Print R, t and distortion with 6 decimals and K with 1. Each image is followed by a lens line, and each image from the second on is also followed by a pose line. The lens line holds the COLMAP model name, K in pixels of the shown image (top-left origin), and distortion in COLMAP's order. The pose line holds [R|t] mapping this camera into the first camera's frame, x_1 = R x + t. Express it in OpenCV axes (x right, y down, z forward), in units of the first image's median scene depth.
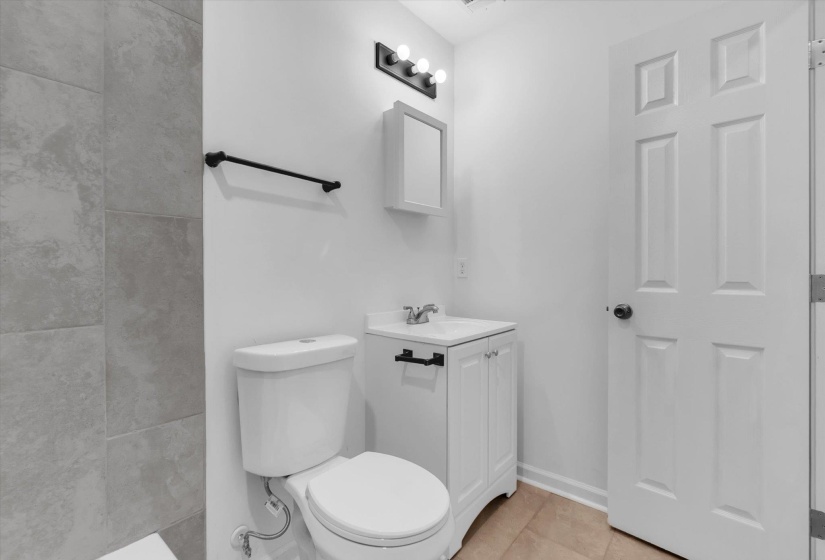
lens RADIAL K [[362.3, 0, 409.7], [0, 362.3, 275.6], [0, 0, 1]] dist [-0.003176, -0.000042]
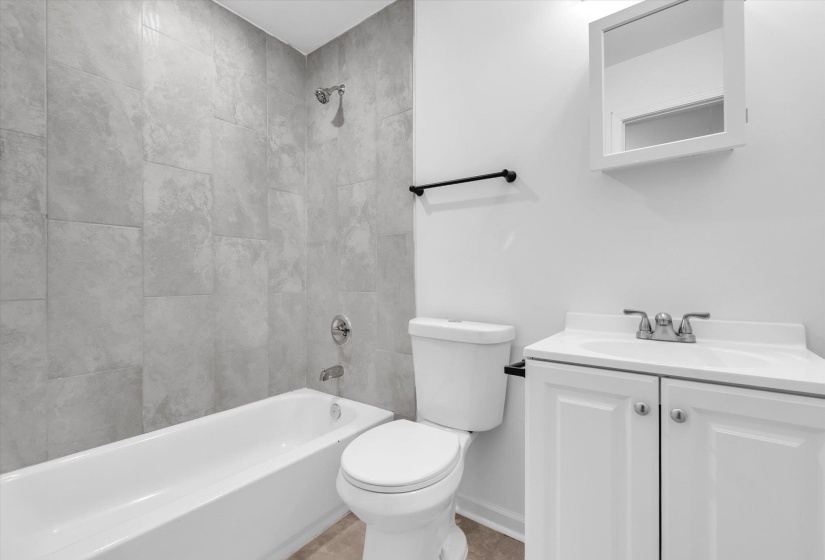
lens RADIAL K [[362.3, 0, 411.2], [0, 362.3, 278.7], [0, 0, 1]] dist [-0.003176, -0.000042]
pose [[0.069697, 0.002107, -0.997566, 1.079365], [-0.006817, 0.999975, 0.001636, 0.050686], [0.997545, 0.006687, 0.069710, 0.954432]]
